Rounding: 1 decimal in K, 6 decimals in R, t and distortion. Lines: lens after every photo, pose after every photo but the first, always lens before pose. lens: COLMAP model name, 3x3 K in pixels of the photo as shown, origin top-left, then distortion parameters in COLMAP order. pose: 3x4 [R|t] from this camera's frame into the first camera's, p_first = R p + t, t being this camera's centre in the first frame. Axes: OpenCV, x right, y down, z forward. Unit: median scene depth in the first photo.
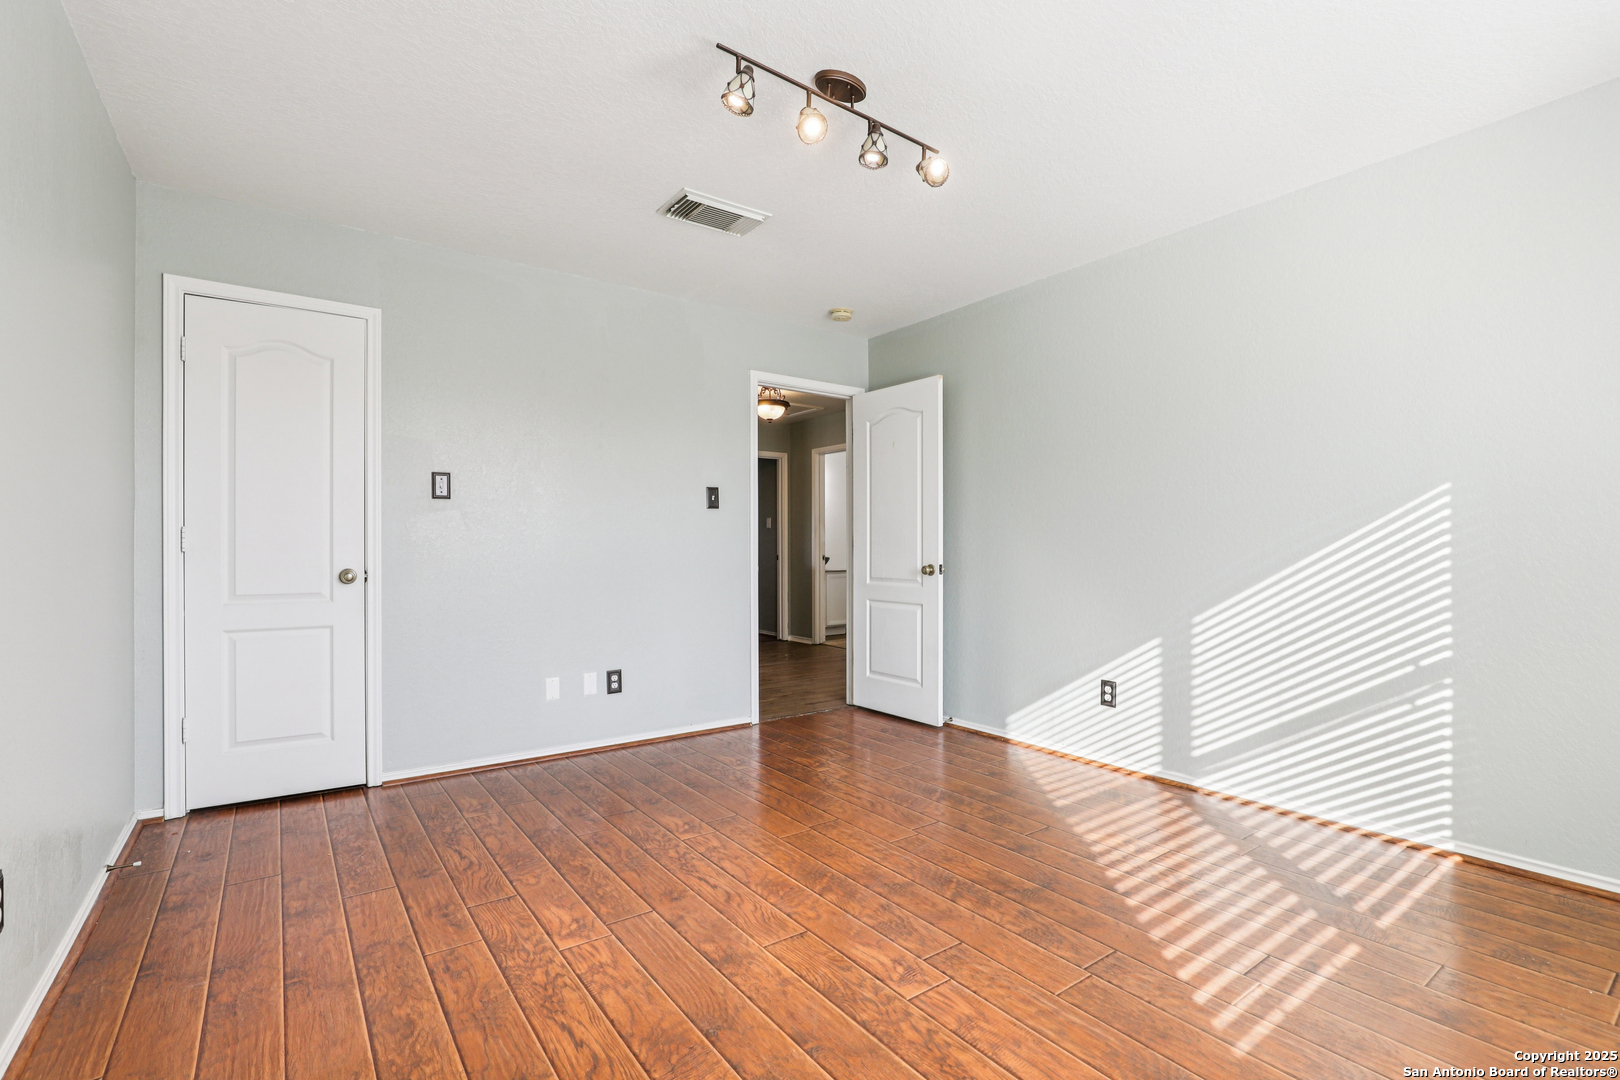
lens RADIAL K [[744.1, 0, 813.4], [0, 744.1, 545.7], [0, 0, 1]] dist [-0.019504, 0.005037]
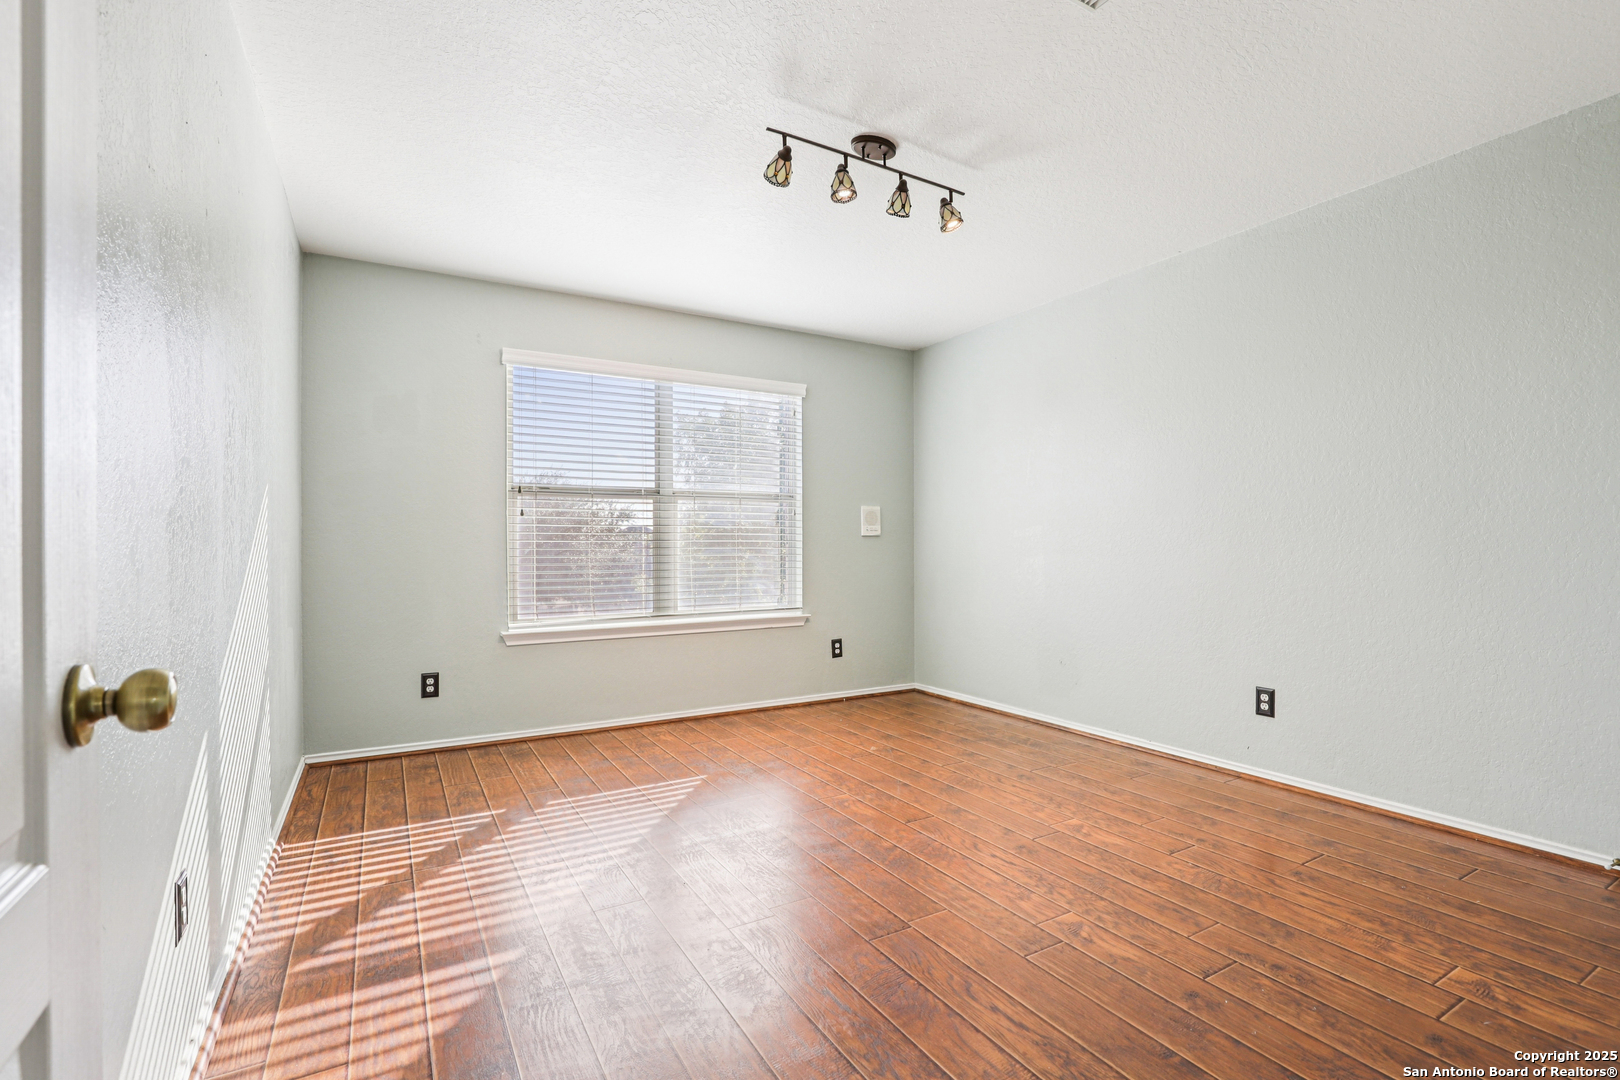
lens RADIAL K [[744.1, 0, 813.5], [0, 744.1, 540.7], [0, 0, 1]] dist [-0.019504, 0.005037]
pose [[-0.994886, 0.007369, 0.100737, 0.015905], [0.006610, 0.999947, -0.007867, 0.005646], [-0.100790, -0.007161, -0.994882, 2.077280]]
